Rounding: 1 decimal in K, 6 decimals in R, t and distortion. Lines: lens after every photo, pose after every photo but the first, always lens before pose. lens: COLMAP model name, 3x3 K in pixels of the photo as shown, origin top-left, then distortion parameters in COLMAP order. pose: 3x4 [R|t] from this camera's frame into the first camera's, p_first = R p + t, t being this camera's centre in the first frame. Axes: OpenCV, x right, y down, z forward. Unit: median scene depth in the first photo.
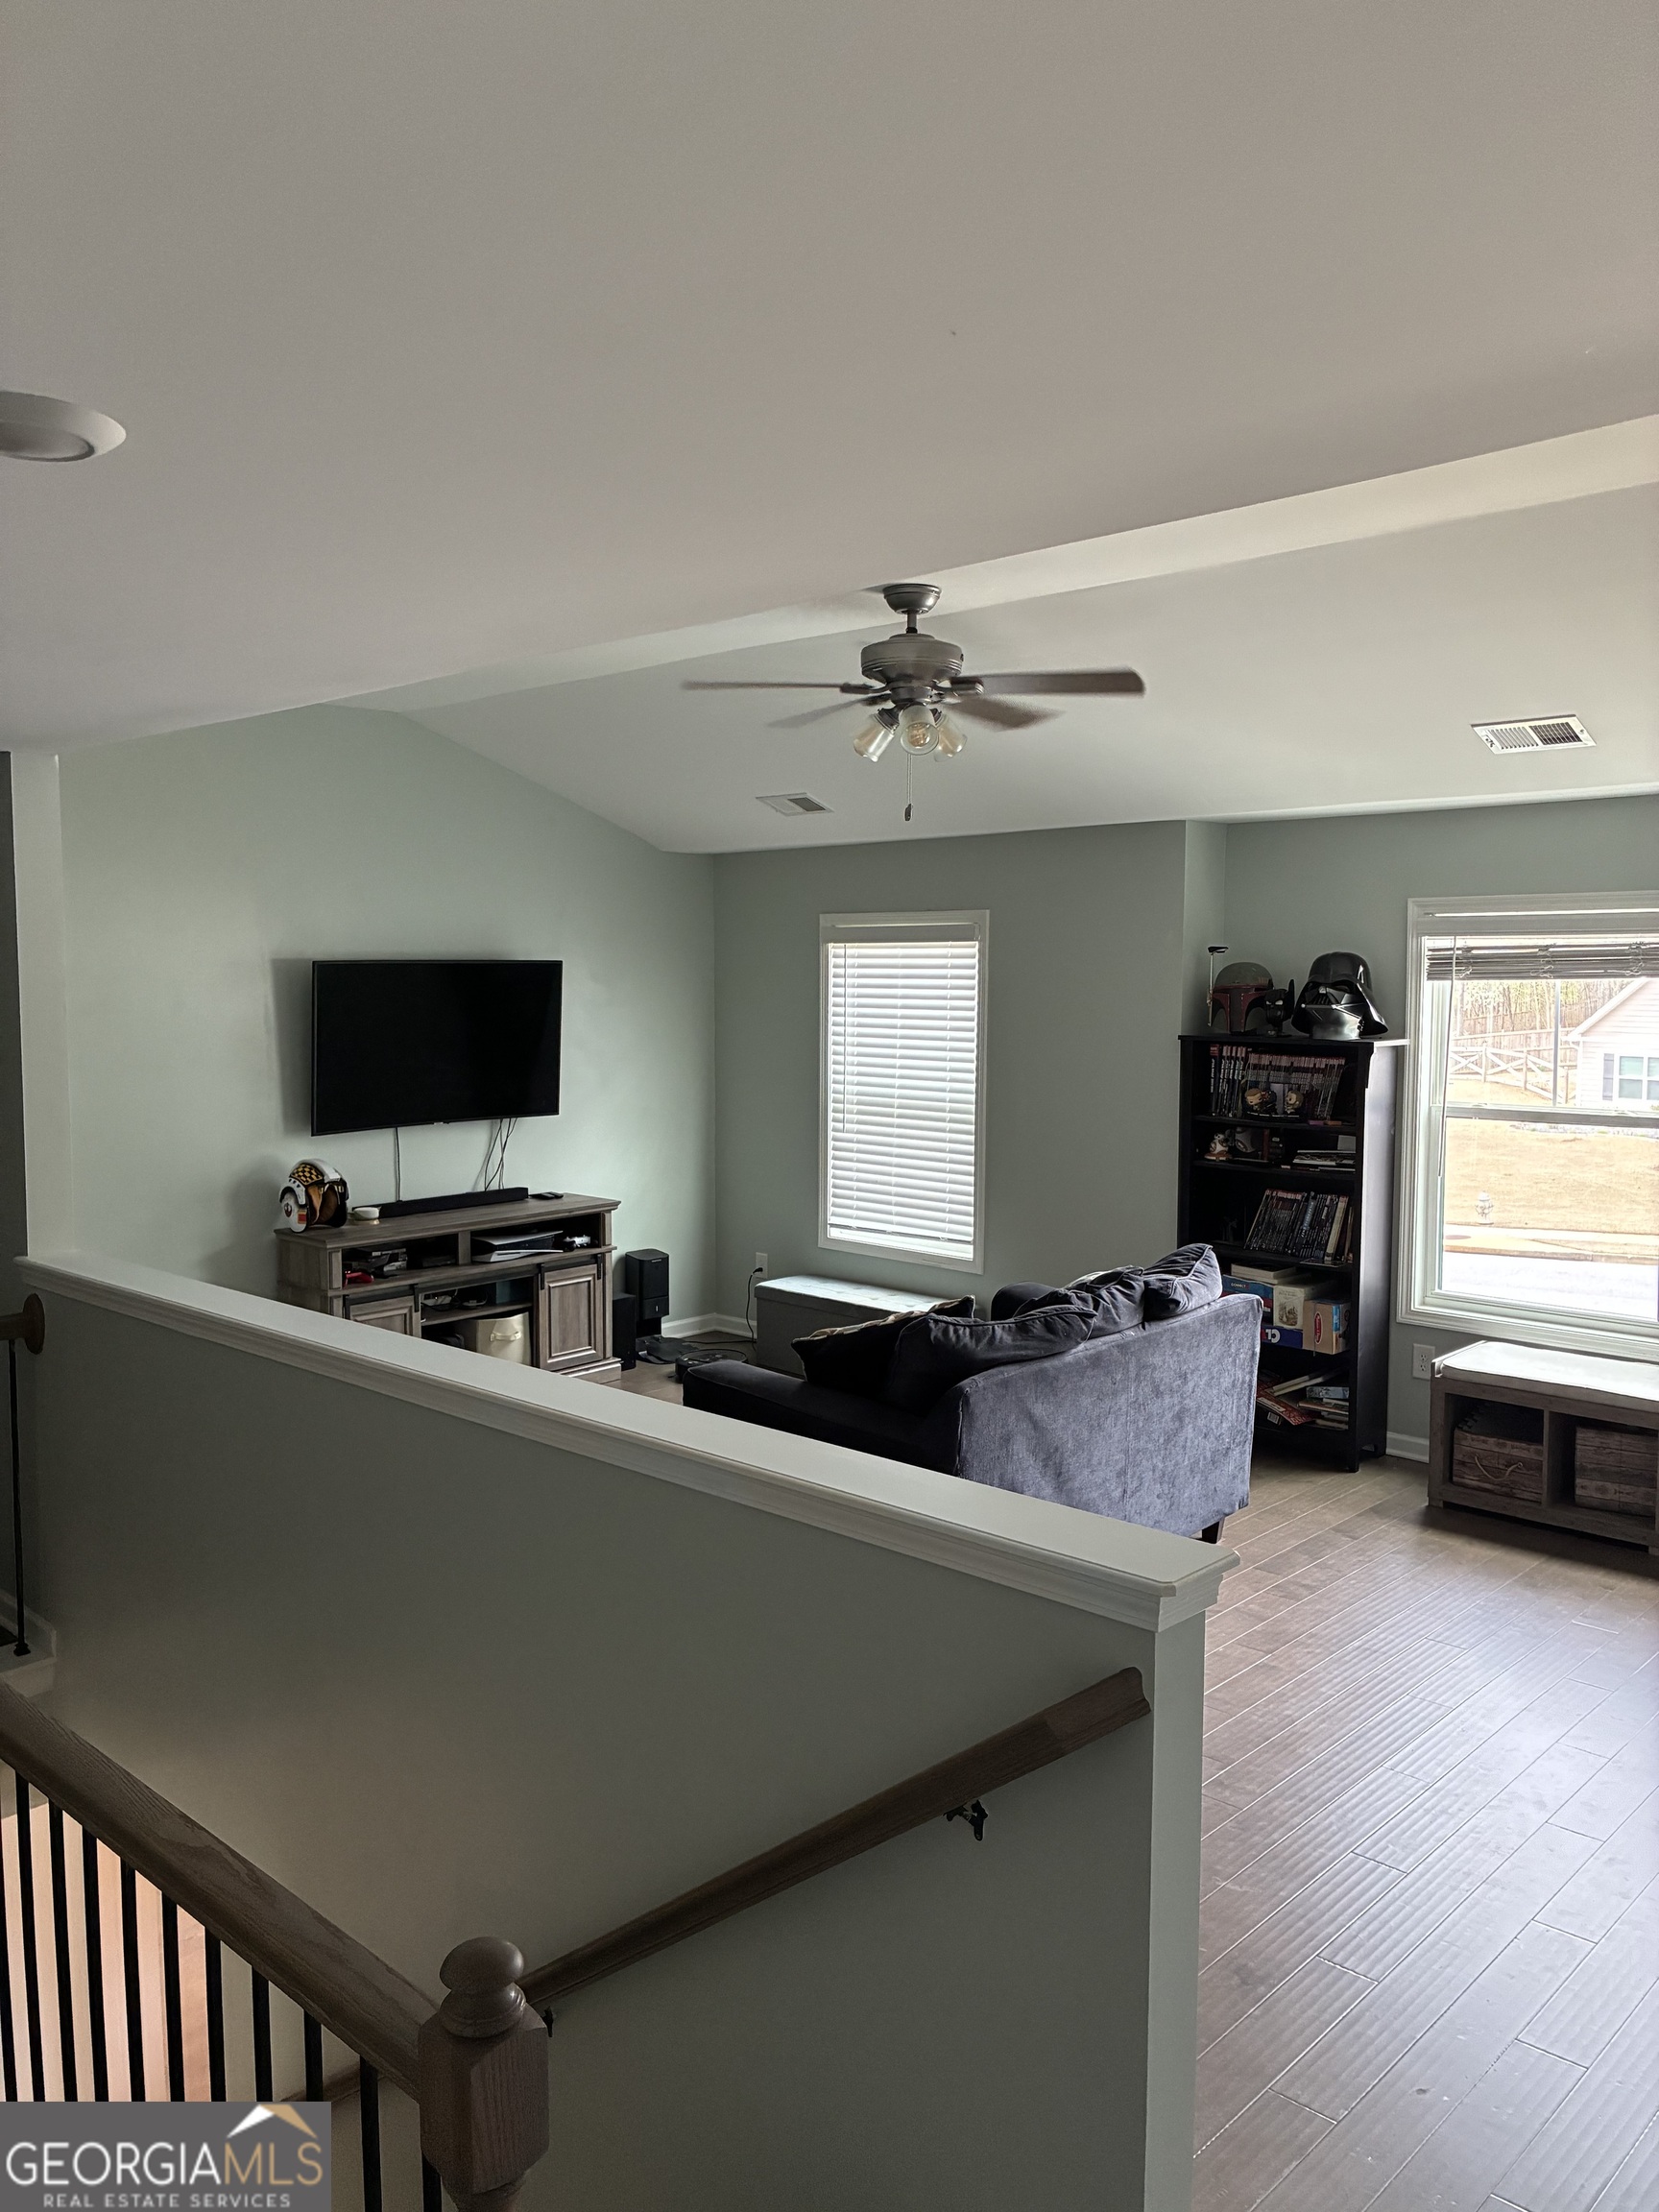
lens RADIAL K [[1676.7, 0, 826.1], [0, 1676.7, 1111.0], [0, 0, 1]] dist [0.030002, -0.034423]
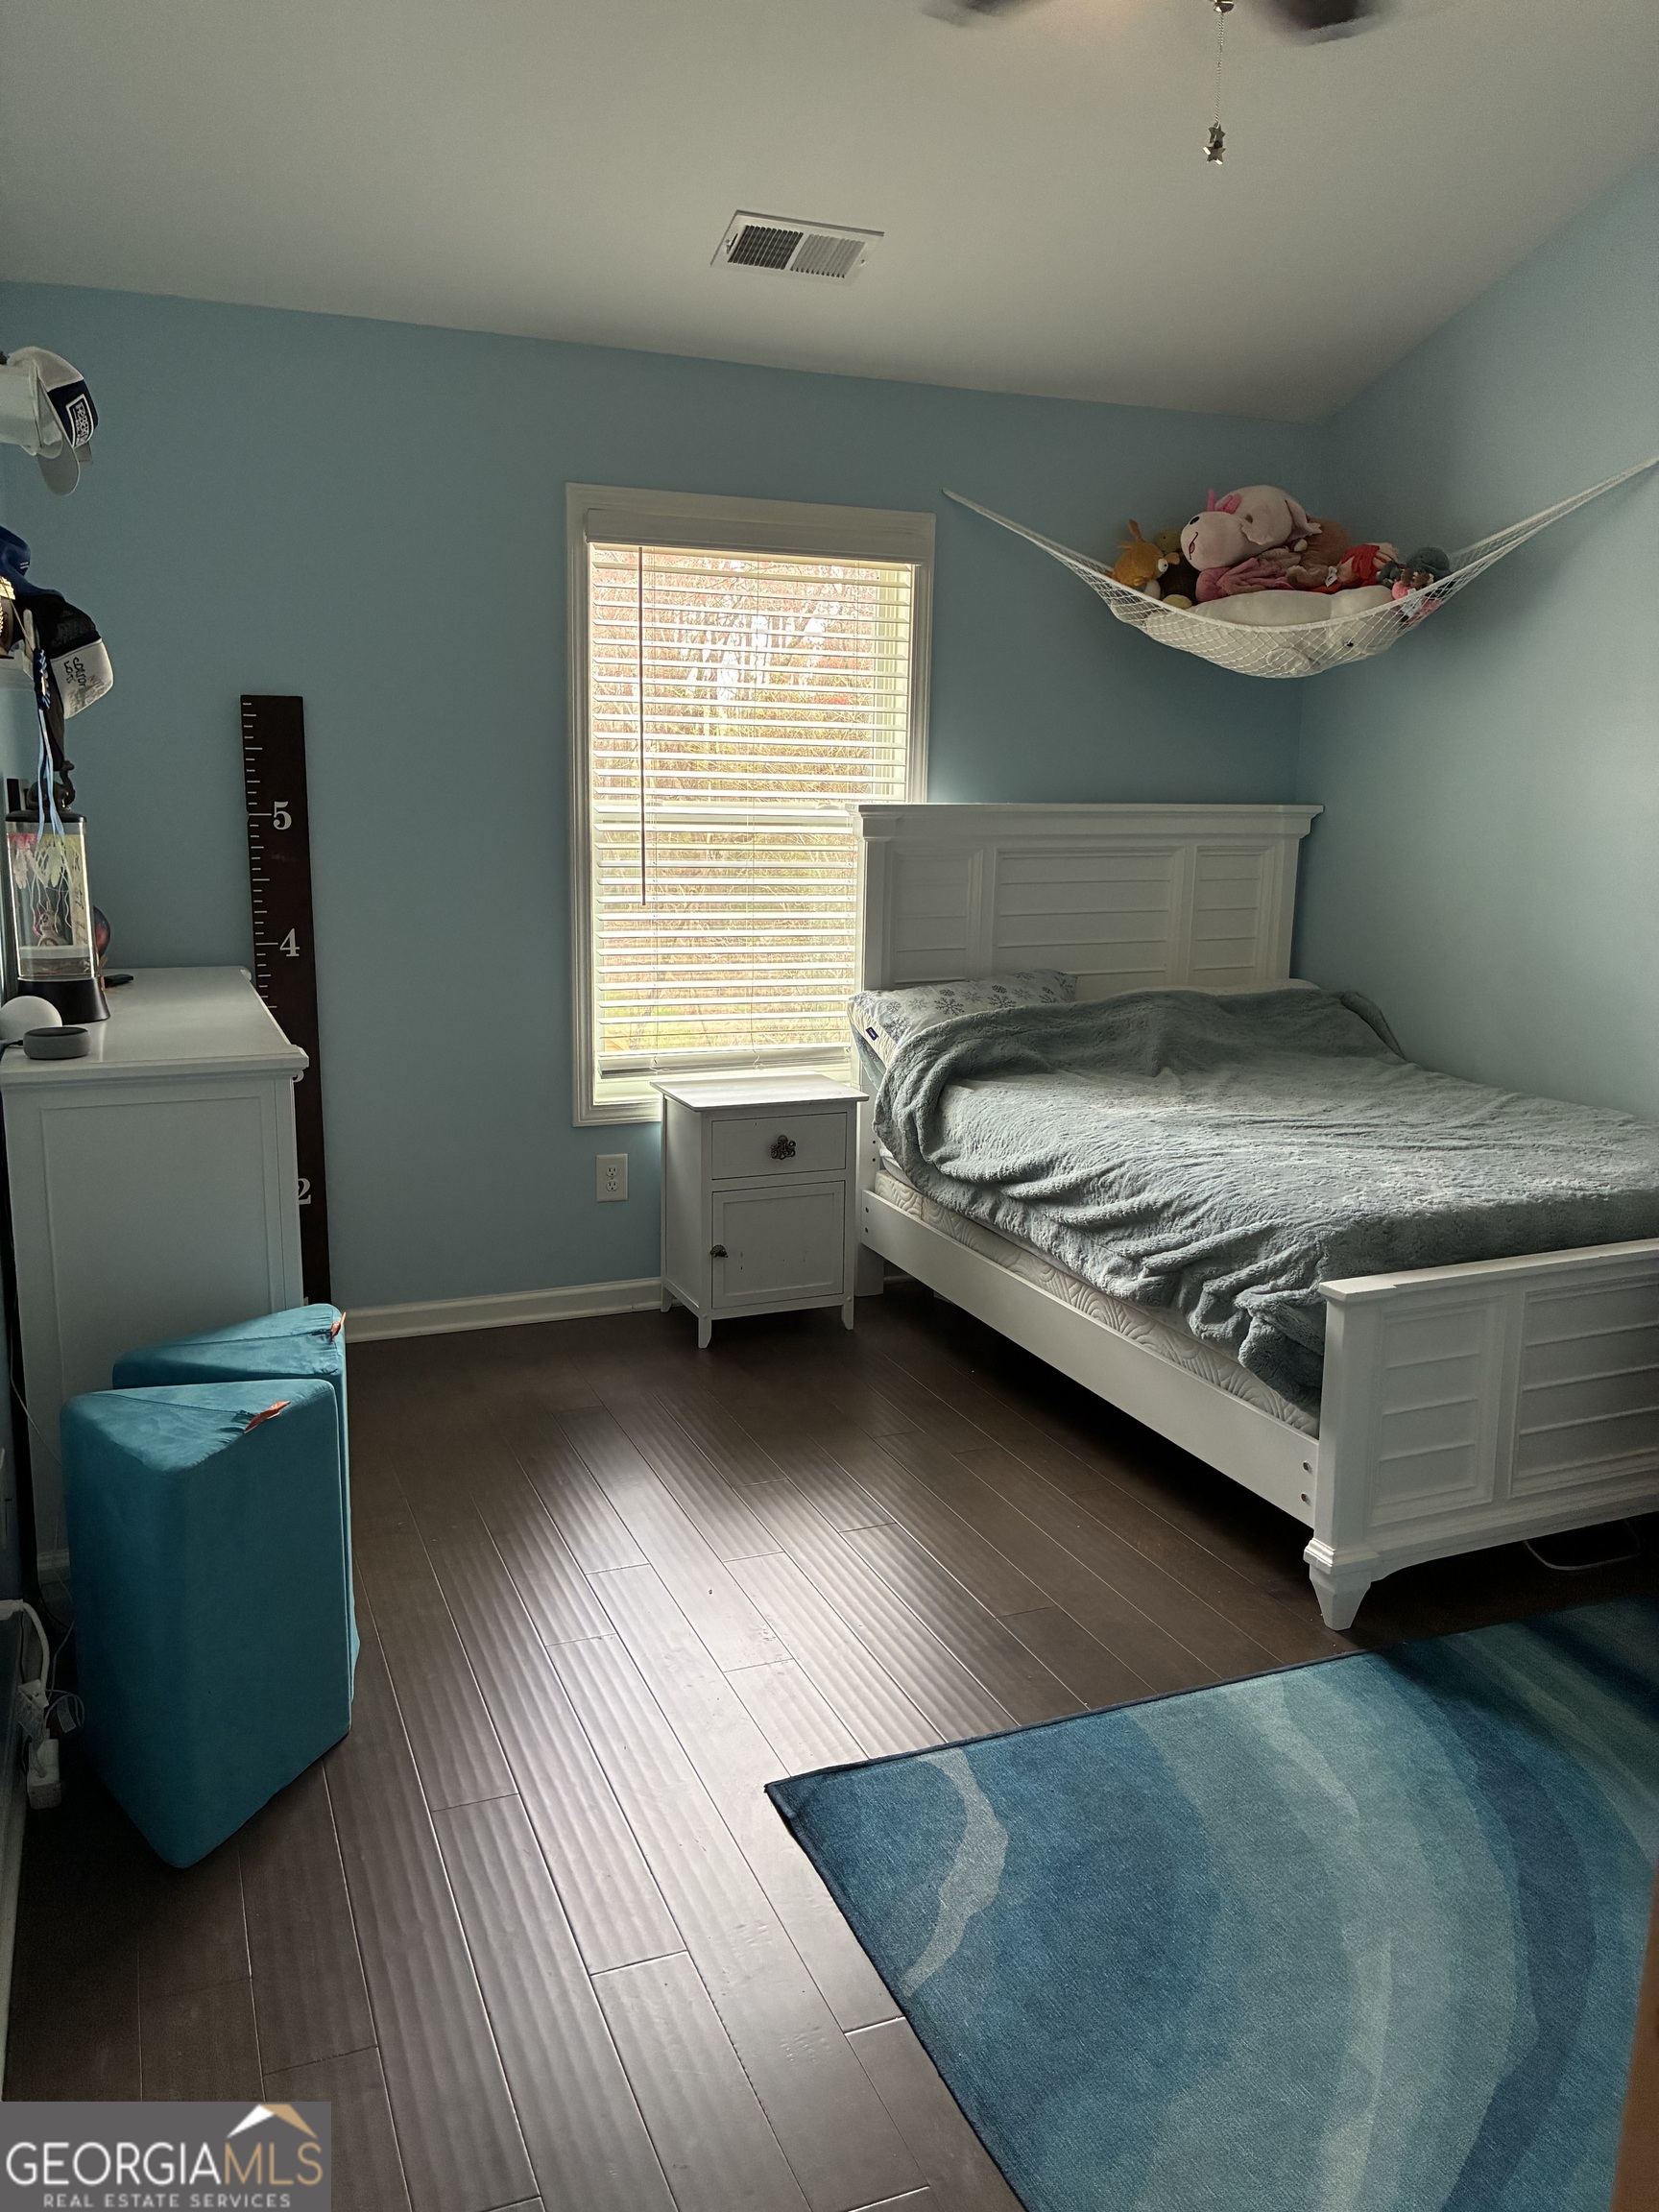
lens RADIAL K [[1676.7, 0, 829.8], [0, 1676.7, 1098.9], [0, 0, 1]] dist [0.030002, -0.034423]
pose [[0.403778, -0.169556, 0.899007, -0.467004], [0.064754, 0.985507, 0.156787, -0.006575], [-0.912562, -0.005092, 0.408906, 0.718052]]
